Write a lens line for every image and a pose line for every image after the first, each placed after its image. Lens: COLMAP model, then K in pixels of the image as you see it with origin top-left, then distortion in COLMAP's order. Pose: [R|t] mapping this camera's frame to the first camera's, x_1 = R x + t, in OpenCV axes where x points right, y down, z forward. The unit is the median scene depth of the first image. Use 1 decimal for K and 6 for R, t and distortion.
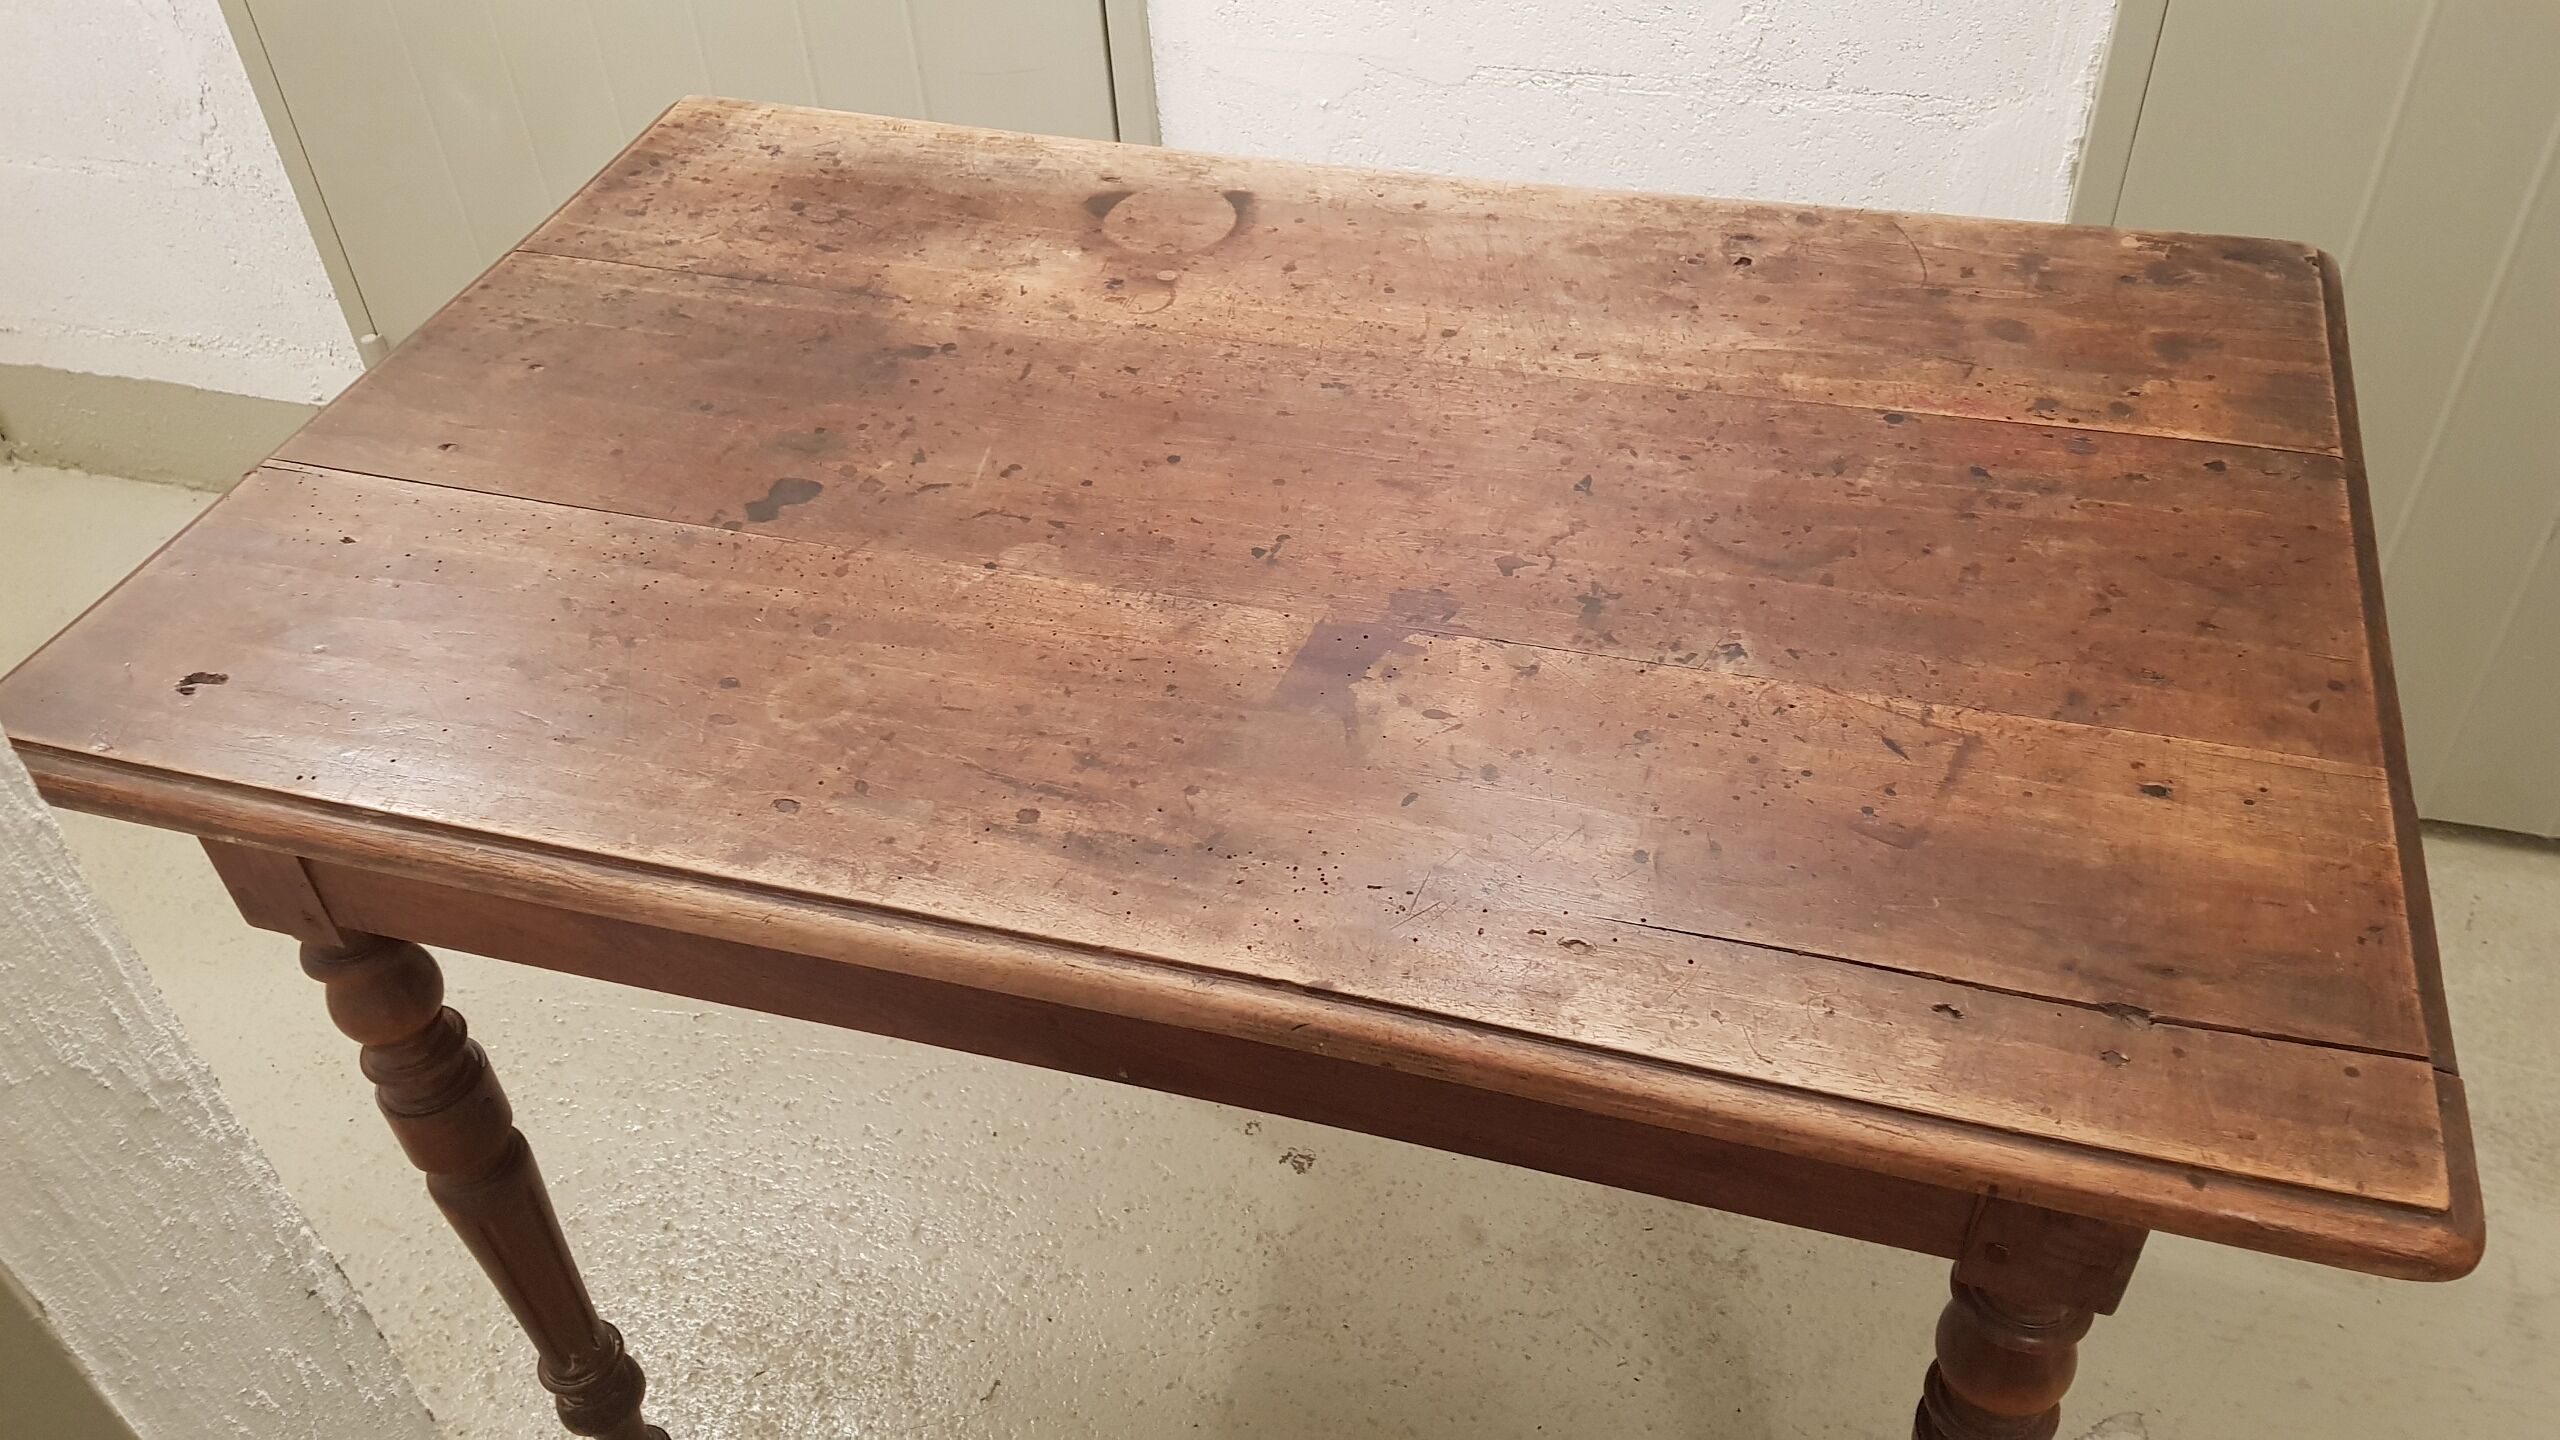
lens RADIAL K [[1865.2, 0, 1280.0], [0, 1865.2, 720.0], [0, 0, 1]] dist [0.072624, -0.153058]
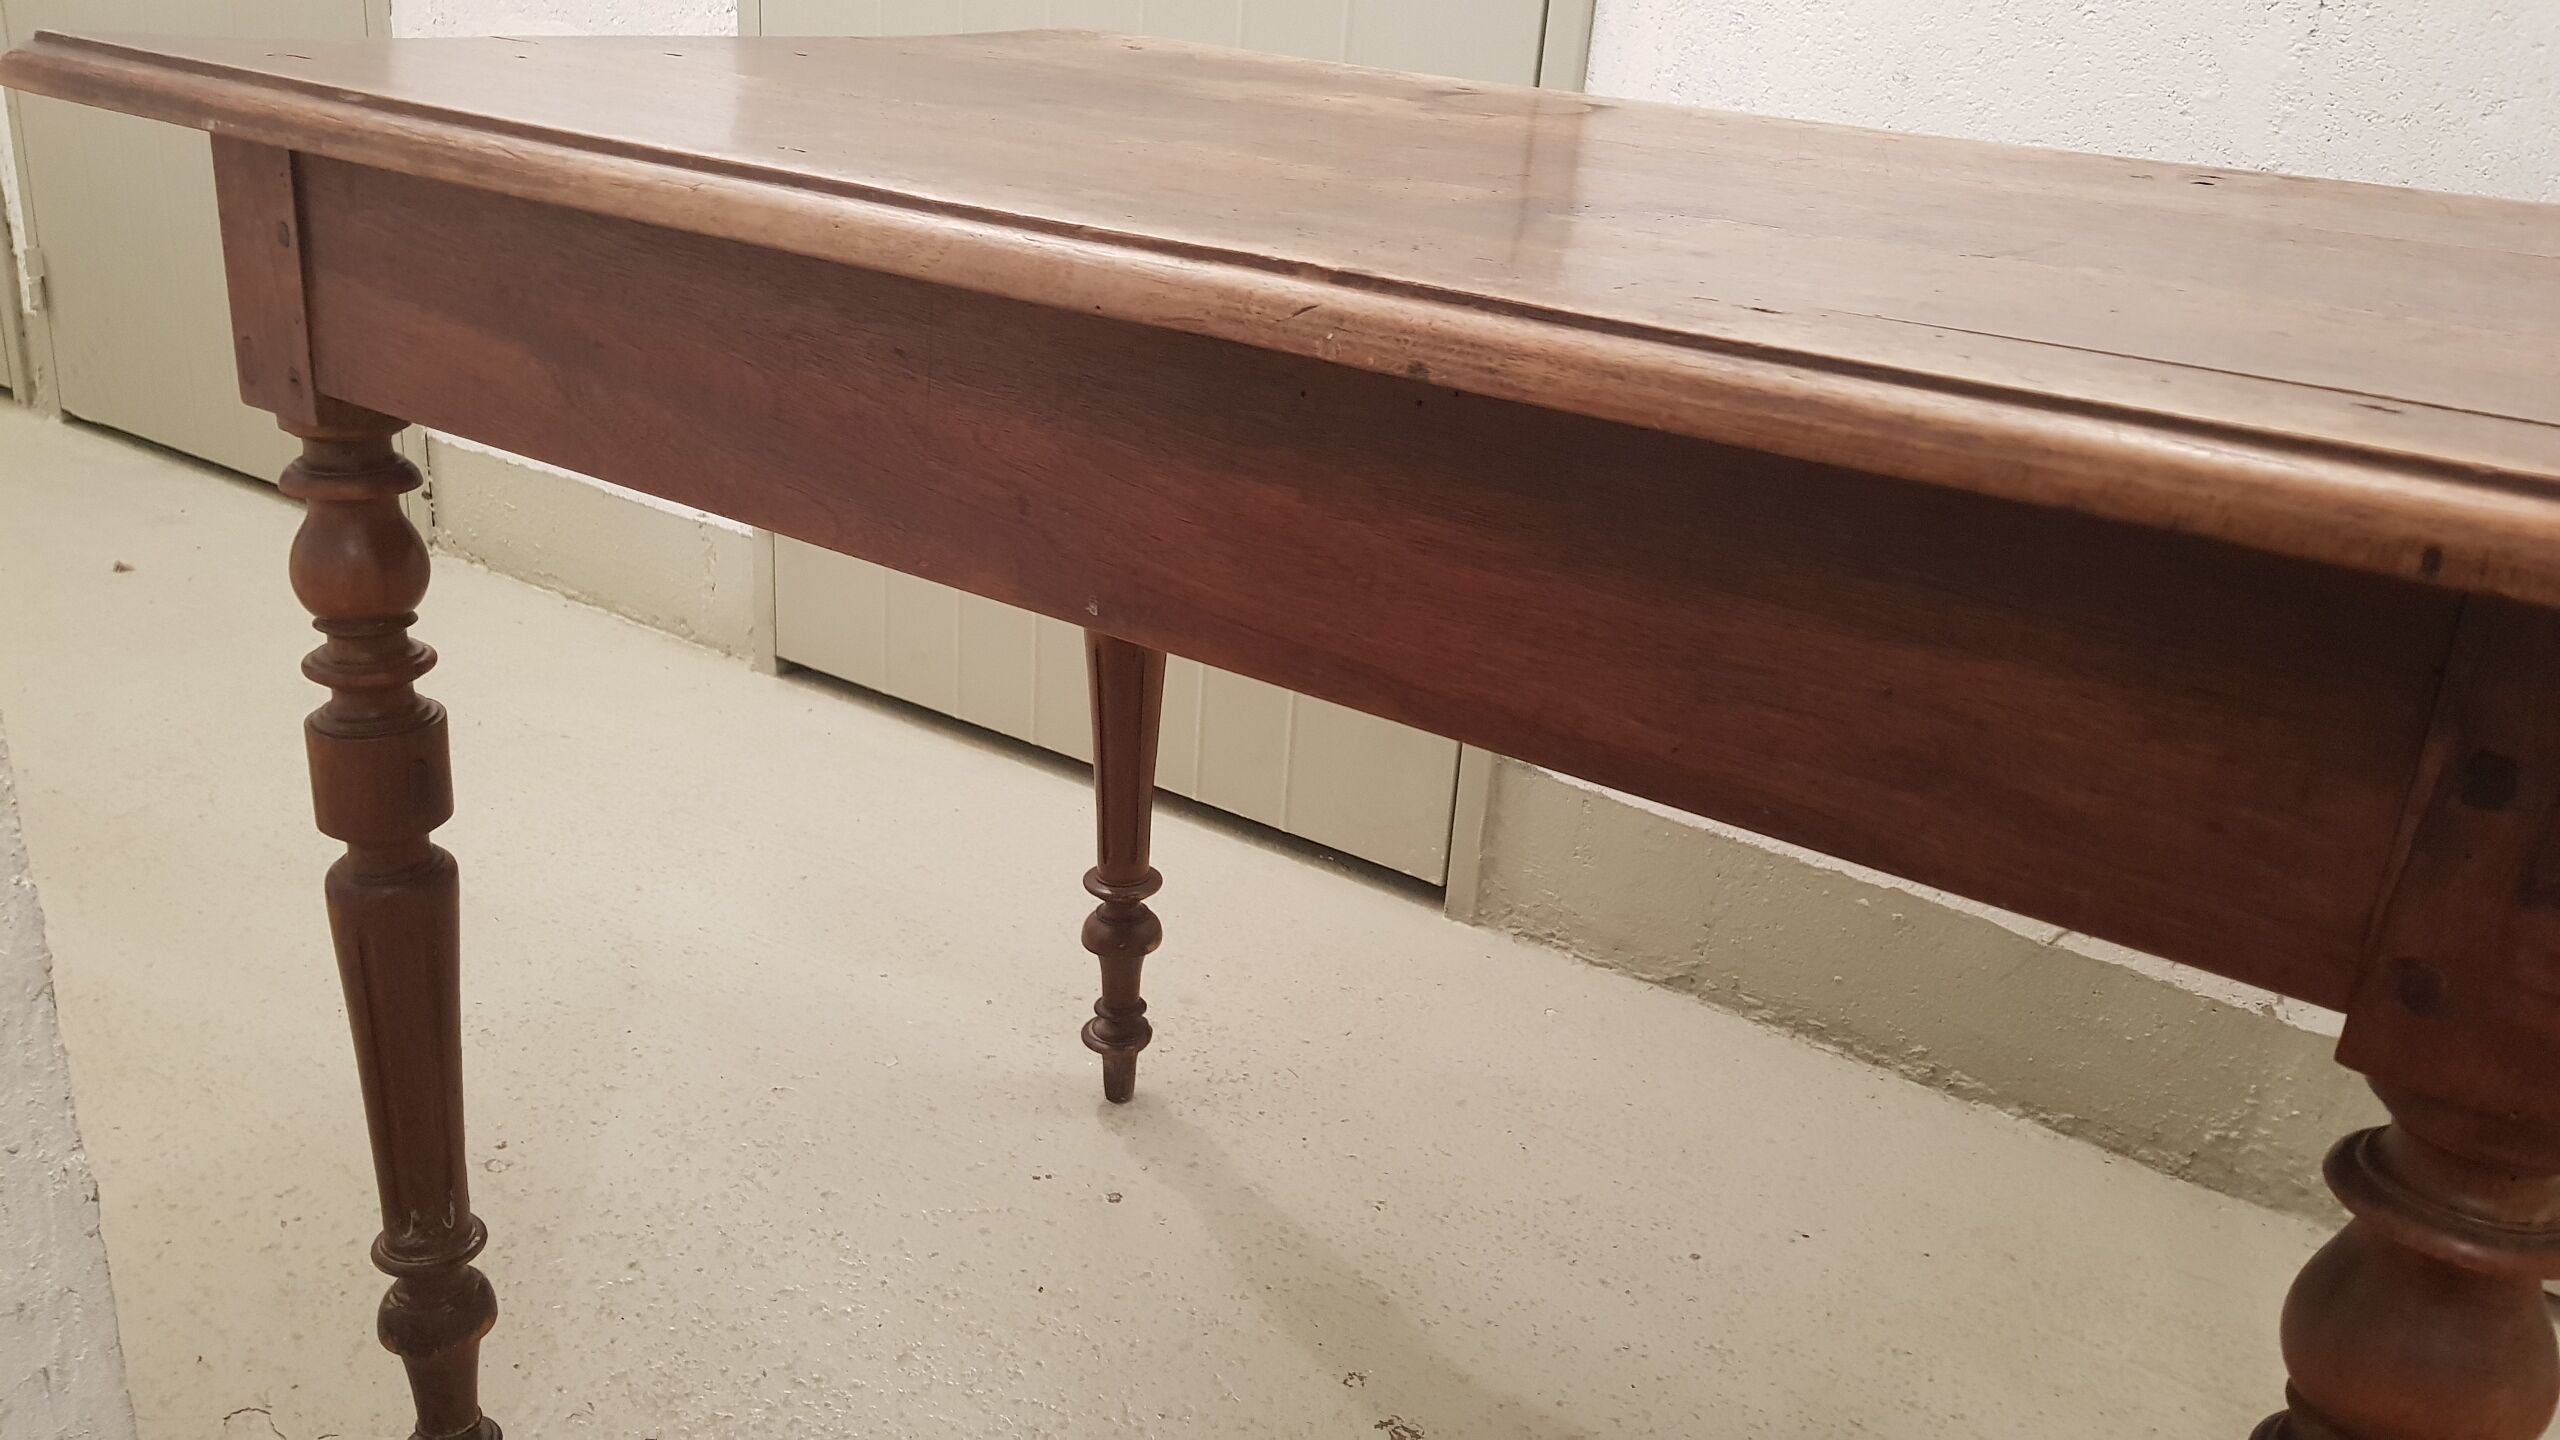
lens RADIAL K [[1865.2, 0, 1280.0], [0, 1865.2, 720.0], [0, 0, 1]] dist [0.072624, -0.153058]
pose [[0.947274, 0.209321, -0.242605, 0.112068], [-0.281344, 0.905705, -0.317086, 0.295294], [0.153356, 0.368623, 0.916842, 0.257932]]
